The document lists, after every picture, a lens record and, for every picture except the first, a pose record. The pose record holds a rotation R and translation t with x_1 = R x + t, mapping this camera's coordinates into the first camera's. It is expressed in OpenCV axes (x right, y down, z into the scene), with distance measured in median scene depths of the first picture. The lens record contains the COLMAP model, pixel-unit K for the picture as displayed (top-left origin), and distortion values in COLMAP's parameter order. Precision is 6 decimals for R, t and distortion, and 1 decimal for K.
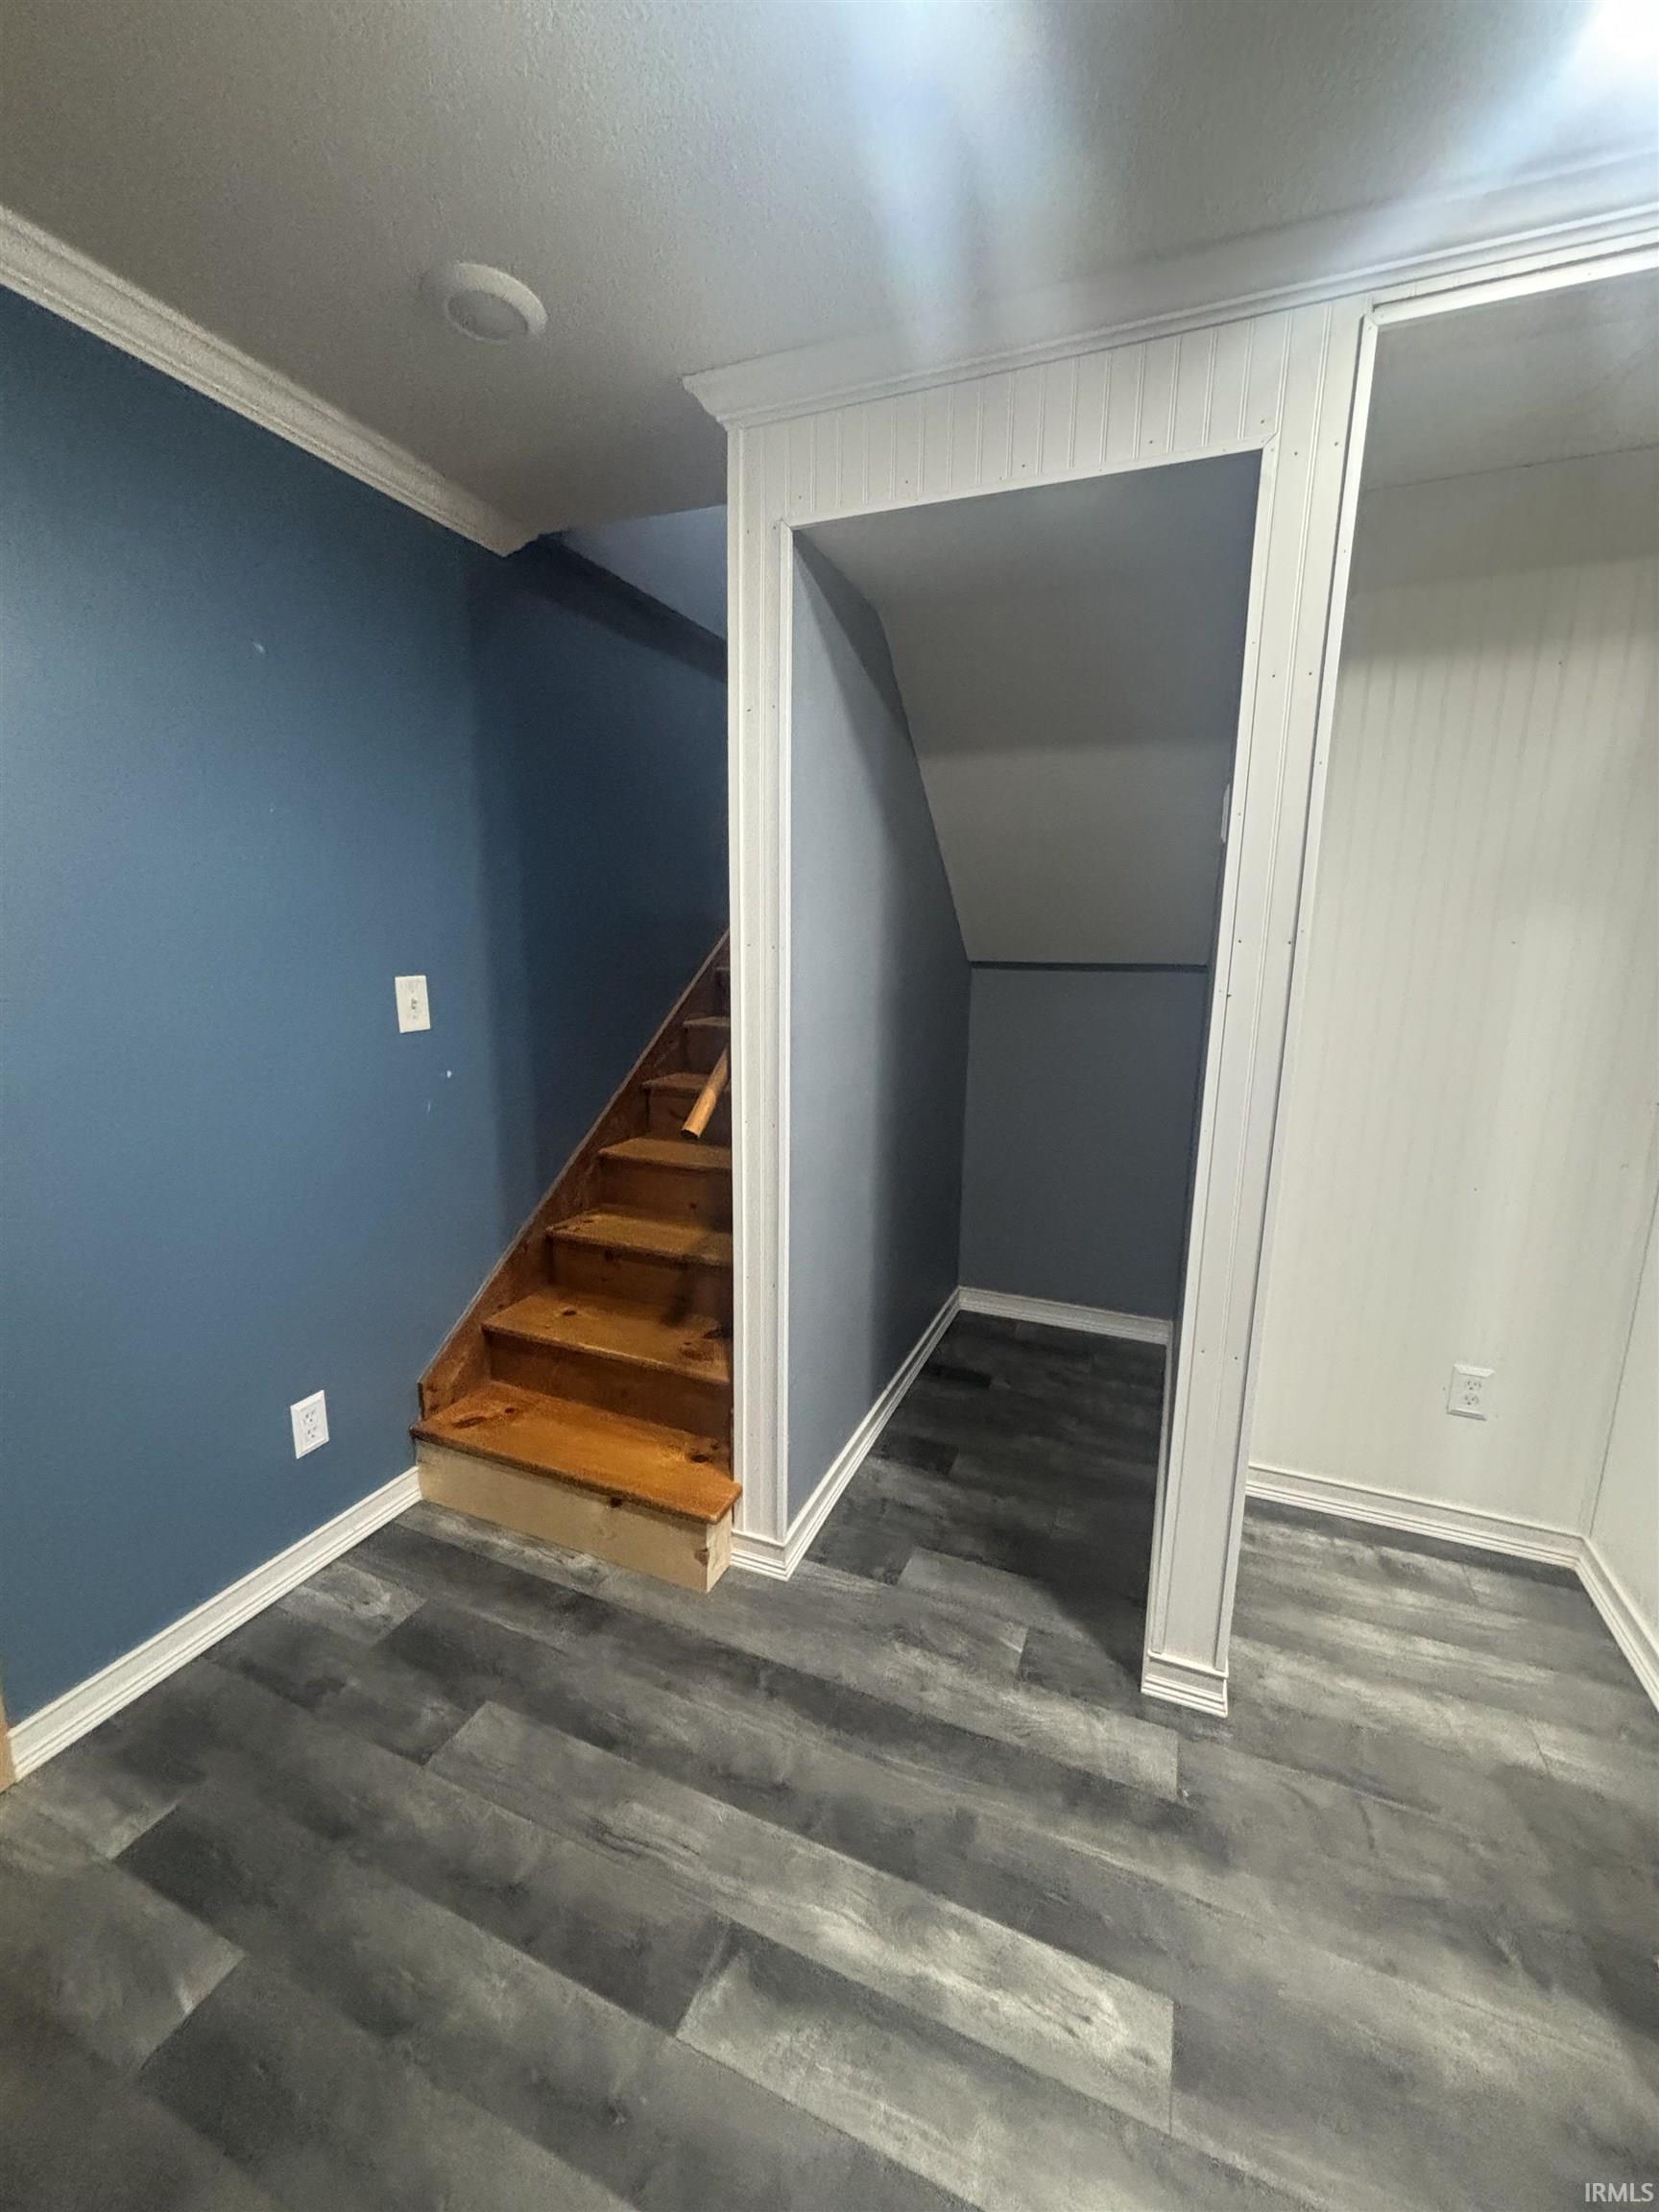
lens RADIAL K [[892.1, 0, 830.2], [0, 892.1, 1101.2], [0, 0, 1]] dist [-0.003384, 0.002300]
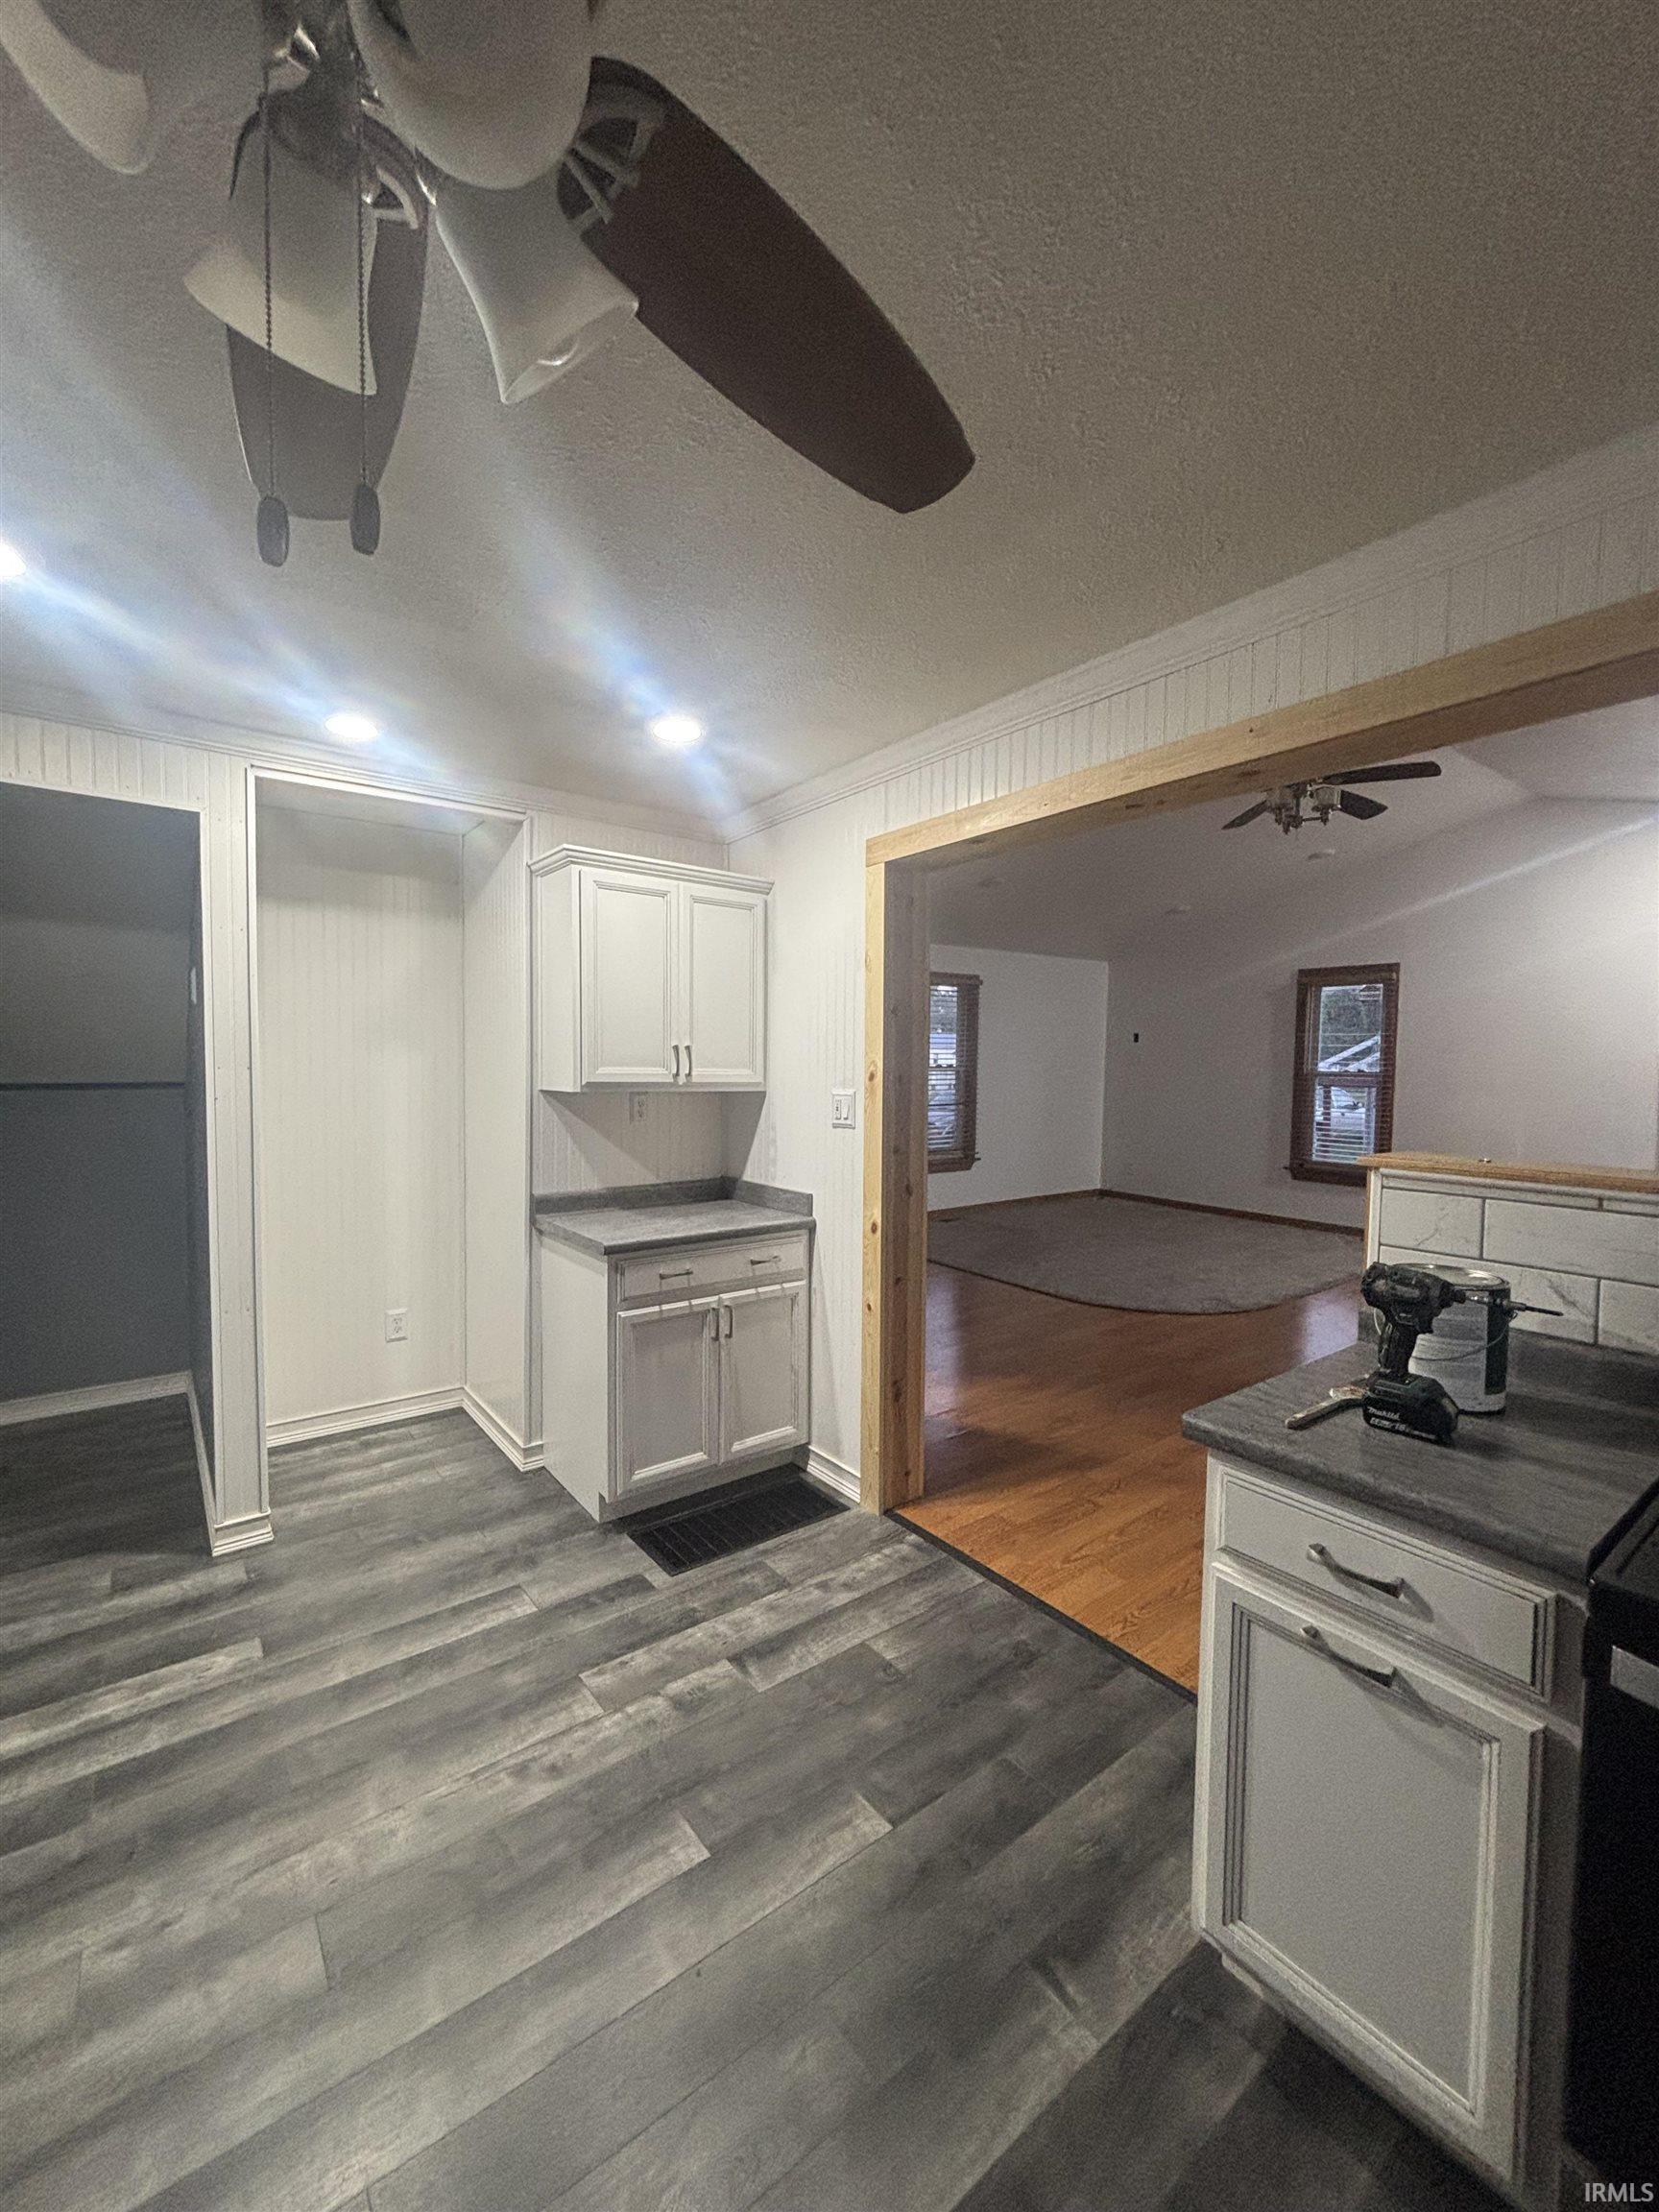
lens RADIAL K [[892.1, 0, 826.9], [0, 892.1, 1104.0], [0, 0, 1]] dist [-0.003384, 0.002300]
pose [[0.503303, -0.049356, 0.862699, -0.345301], [0.156293, 0.987101, -0.034708, 0.106145], [-0.849858, 0.152302, 0.504525, -0.676821]]
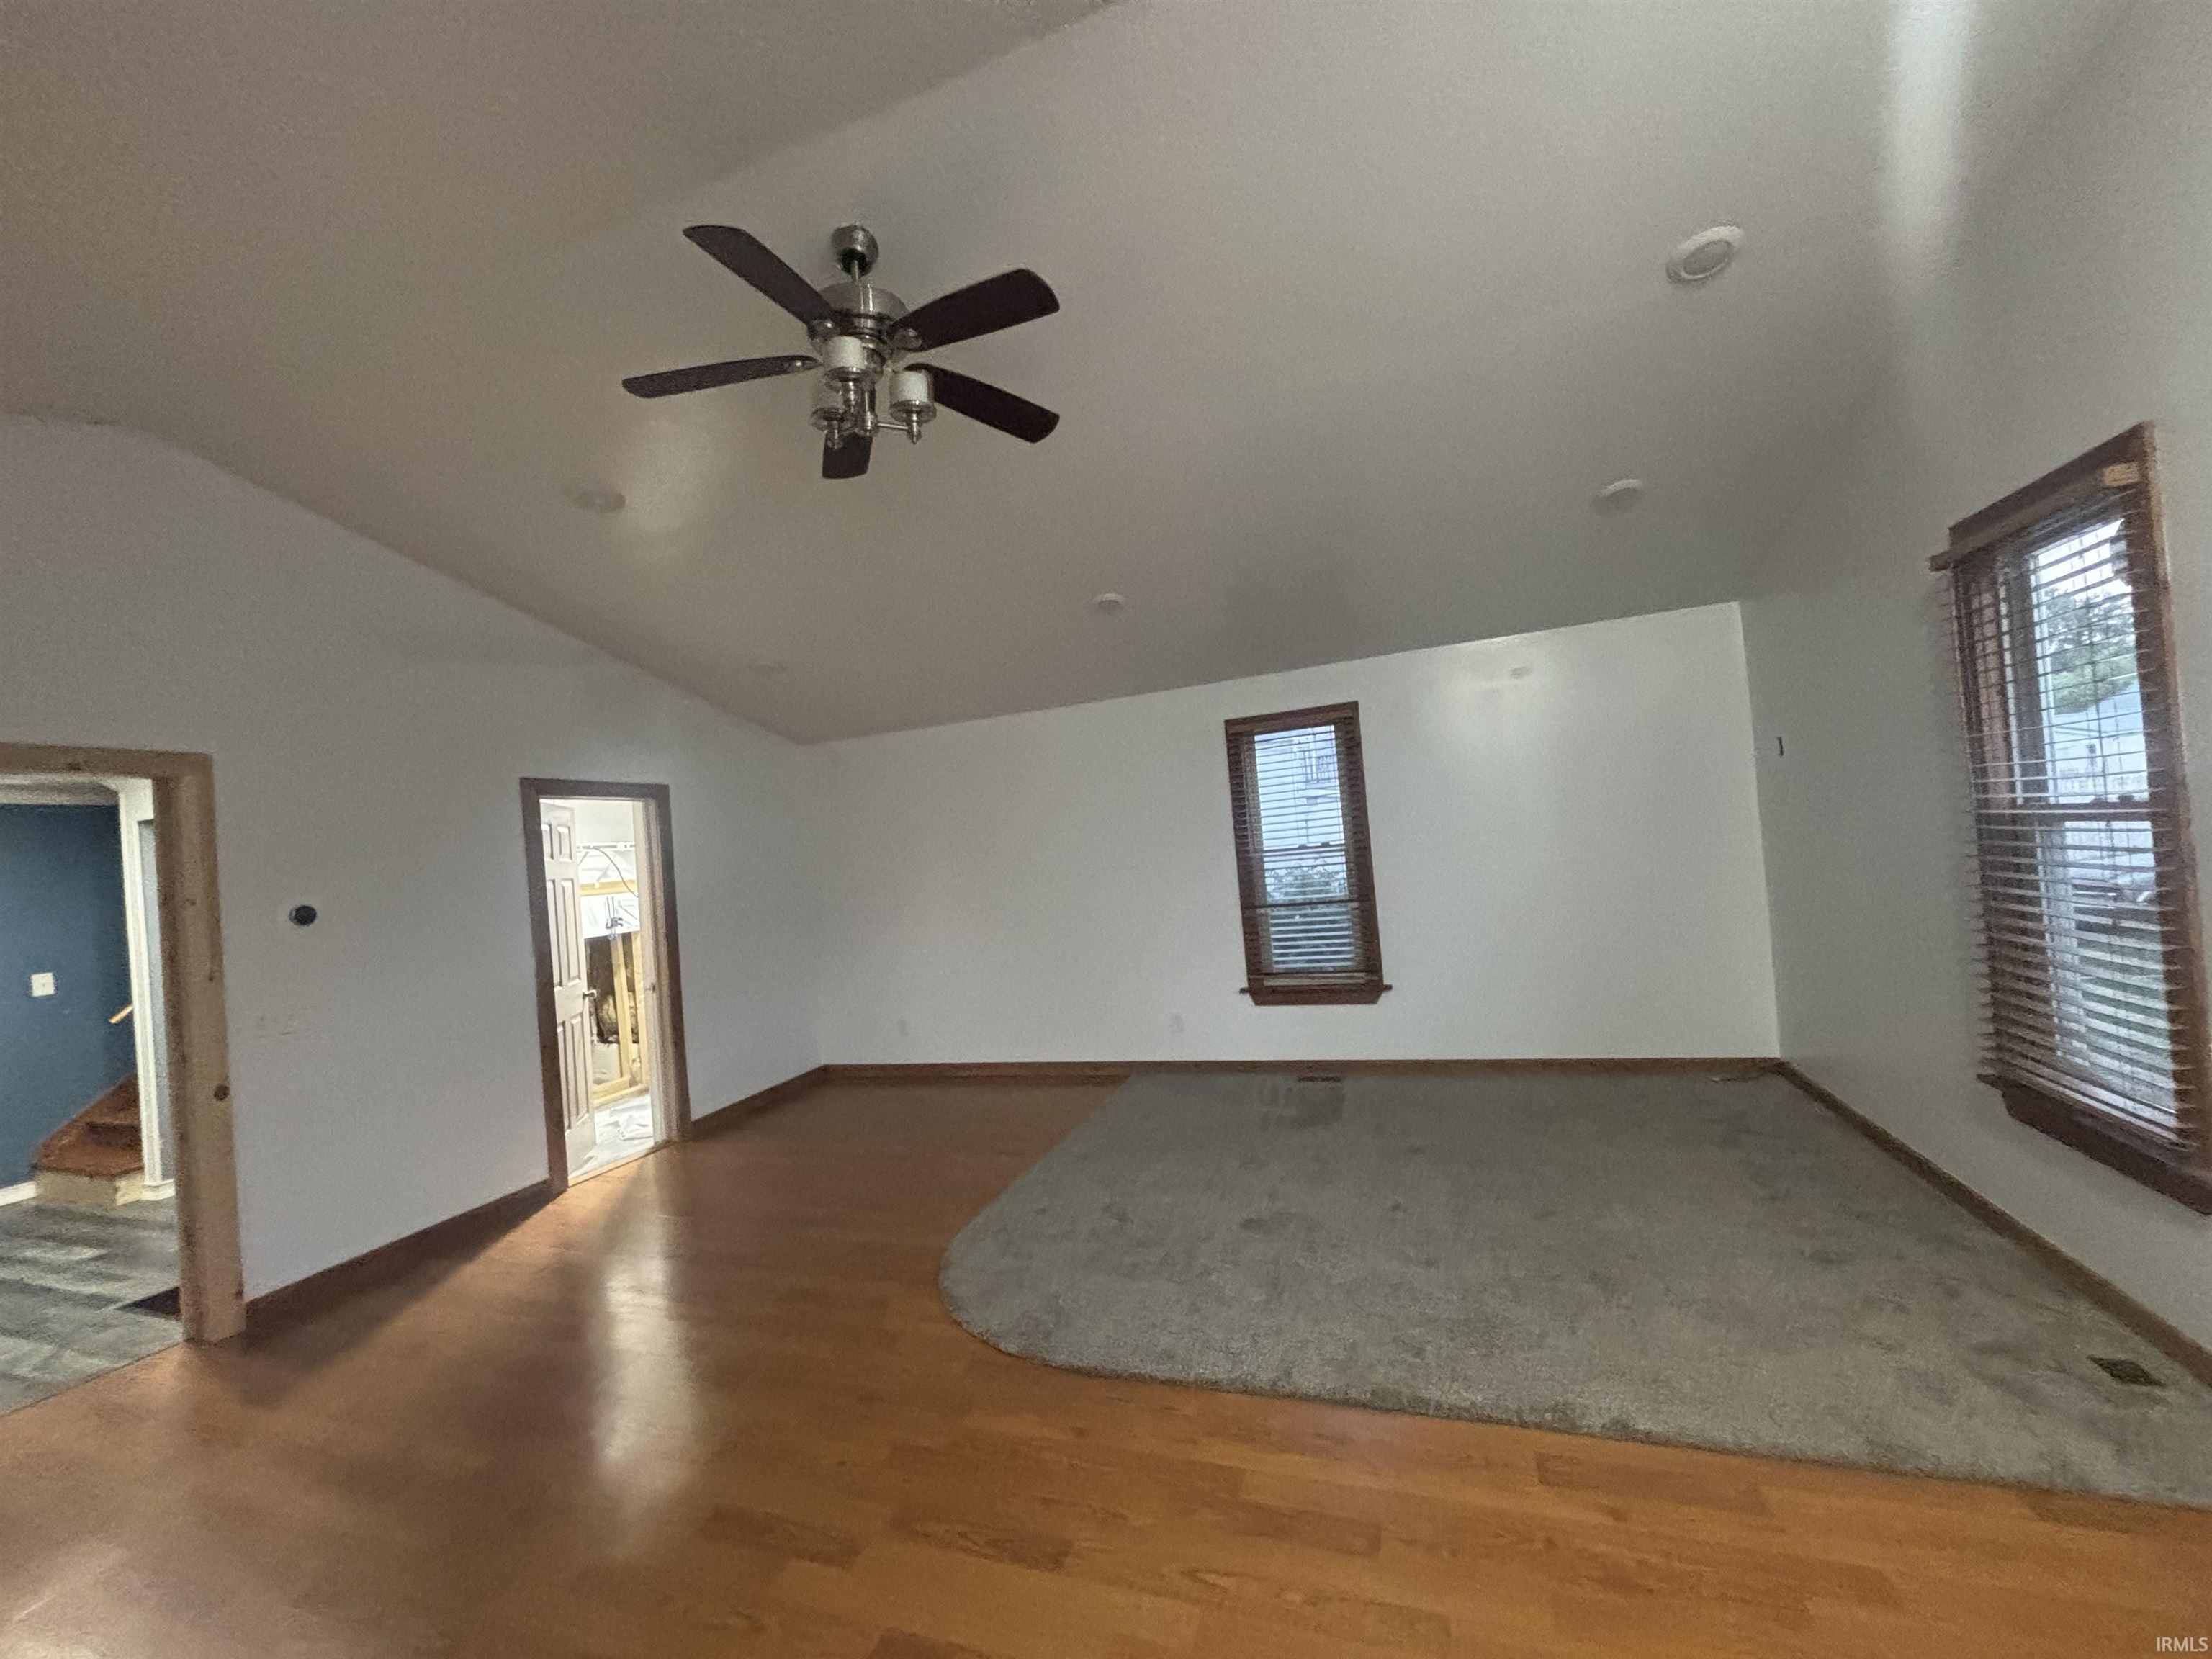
lens RADIAL K [[892.1, 0, 1092.7], [0, 892.1, 832.9], [0, 0, 1]] dist [-0.003384, 0.002300]
pose [[0.994217, -0.098084, 0.043733, 2.648884], [0.104899, 0.974204, -0.199809, 0.317318], [-0.023007, 0.203241, 0.978858, -1.796546]]
